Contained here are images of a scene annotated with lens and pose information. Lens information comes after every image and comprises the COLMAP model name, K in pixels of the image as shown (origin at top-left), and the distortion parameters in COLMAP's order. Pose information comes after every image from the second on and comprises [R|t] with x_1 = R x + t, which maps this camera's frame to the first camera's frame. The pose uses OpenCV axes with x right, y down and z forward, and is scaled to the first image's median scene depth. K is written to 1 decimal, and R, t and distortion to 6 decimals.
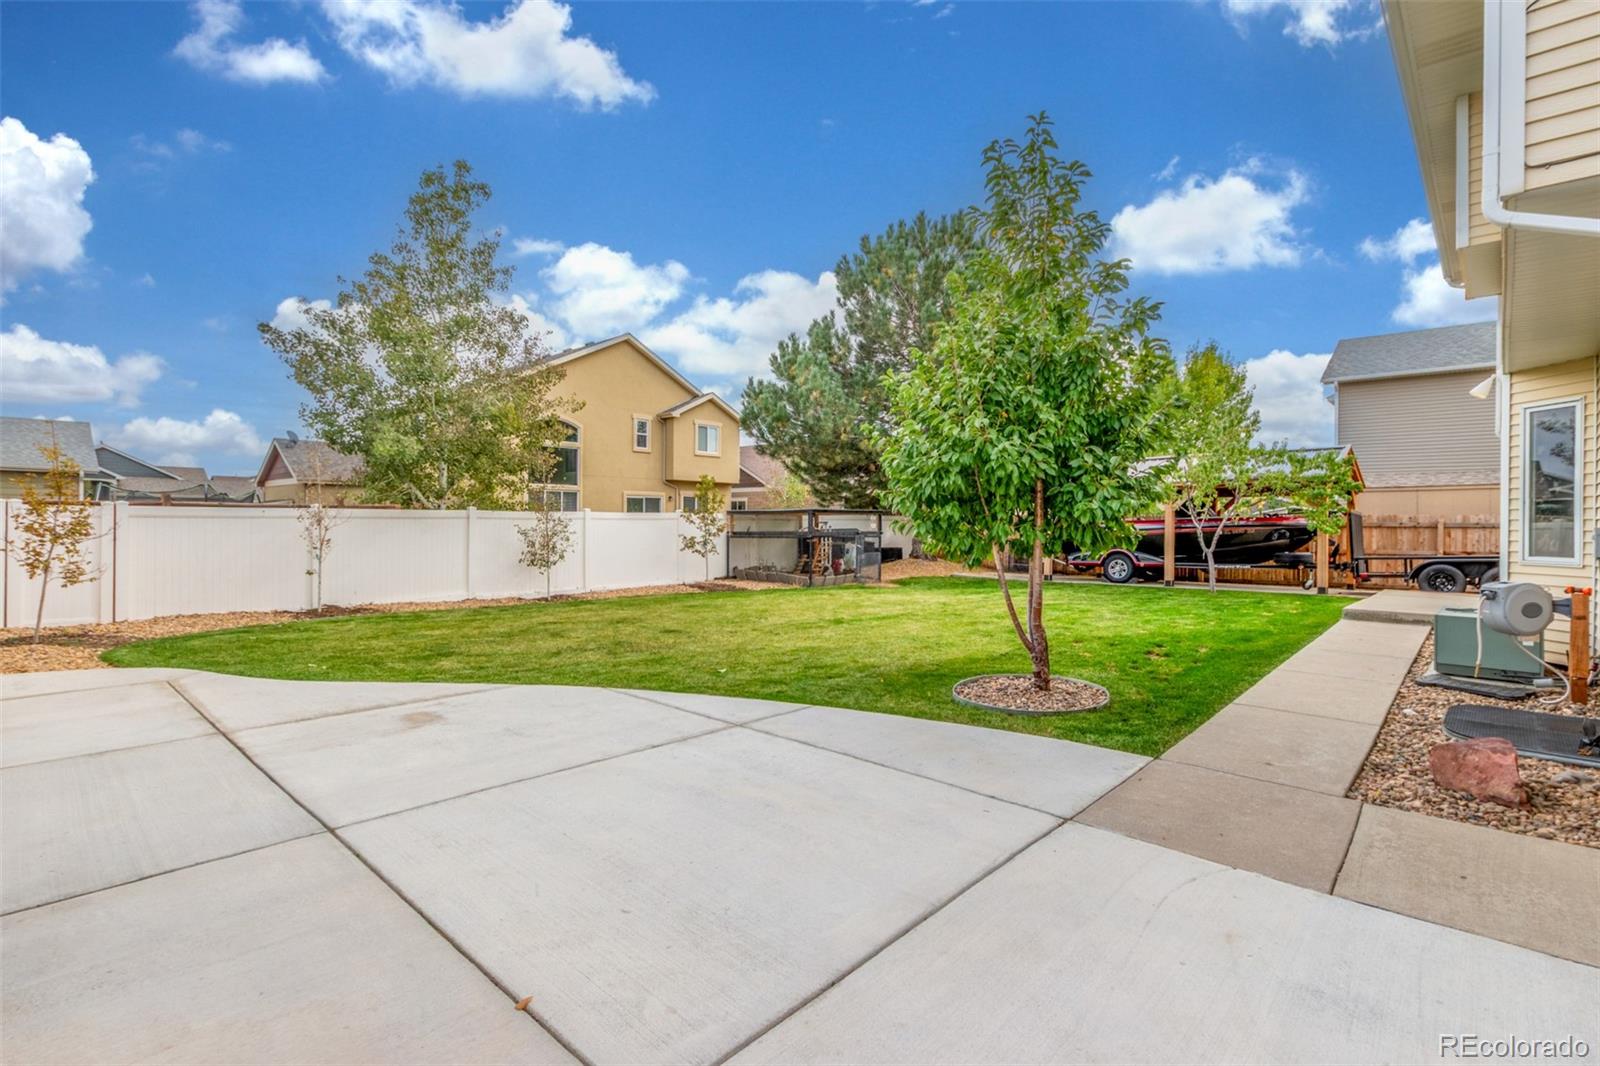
lens RADIAL K [[747.2, 0, 800.0], [0, 747.2, 533.0], [0, 0, 1]] dist [0.001646, 0.000036]
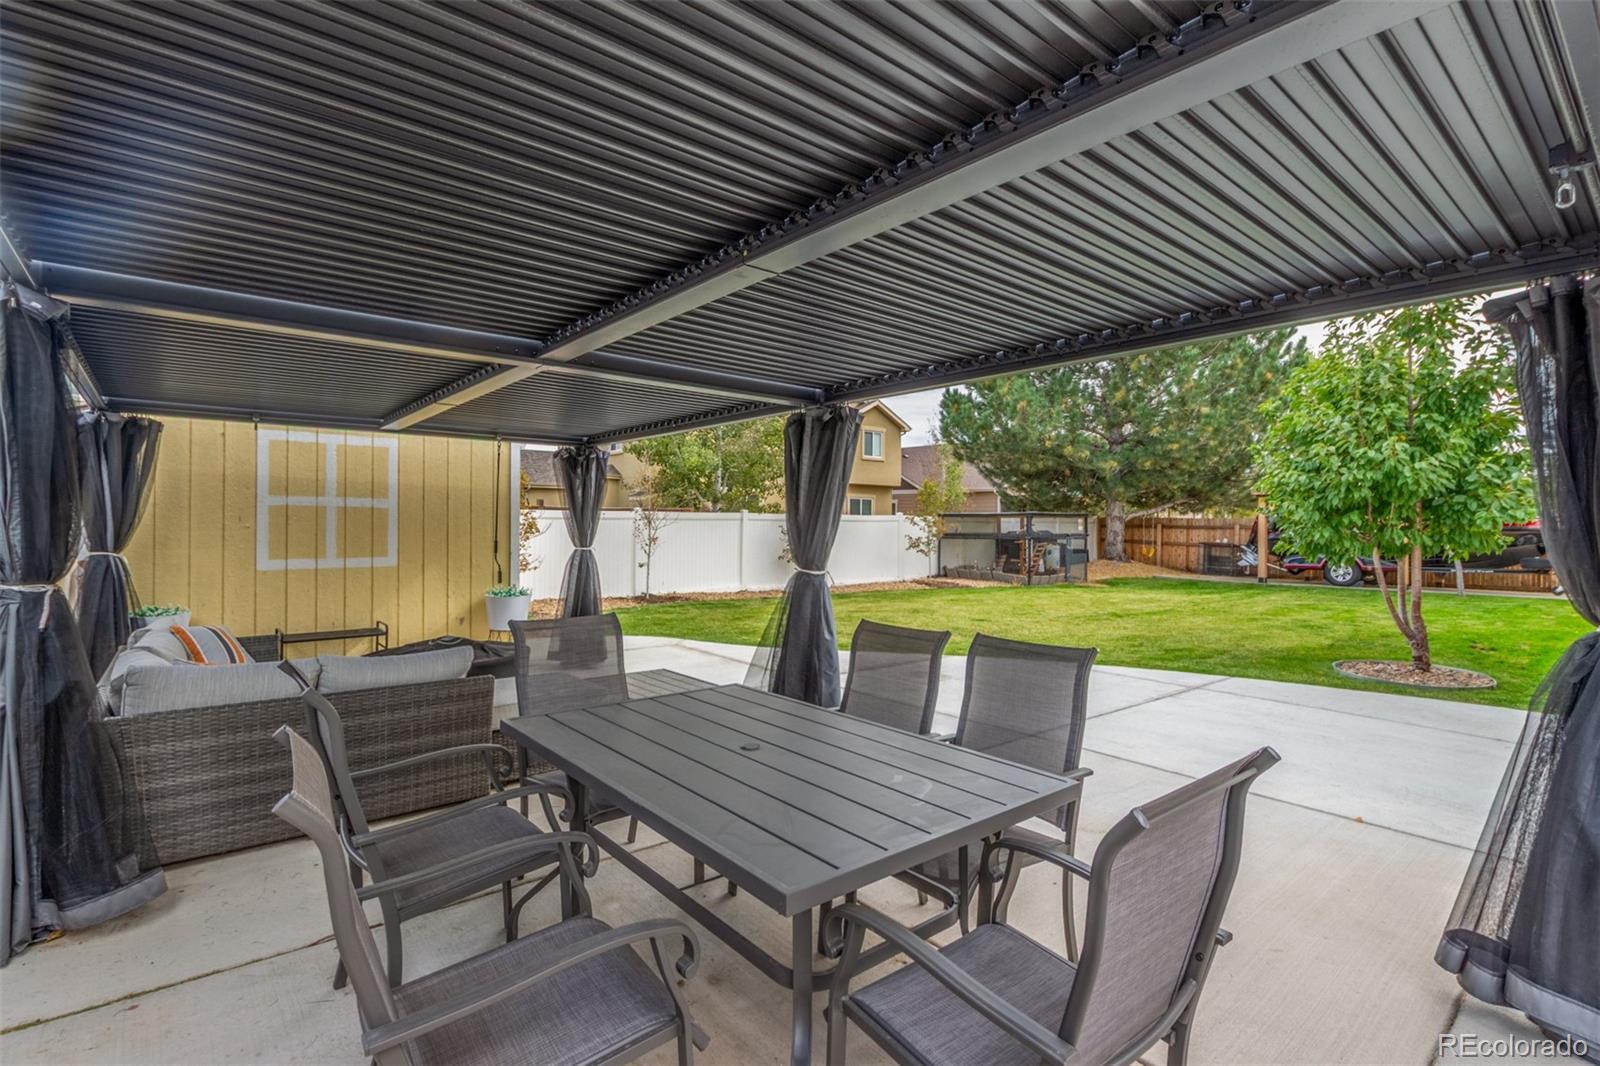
lens RADIAL K [[747.2, 0, 800.0], [0, 747.2, 533.0], [0, 0, 1]] dist [0.001646, 0.000036]
pose [[0.991970, 0.006698, -0.126293, -0.160803], [-0.006786, 0.999977, -0.000262, -0.000003], [0.126288, 0.001117, 0.991993, -0.092298]]
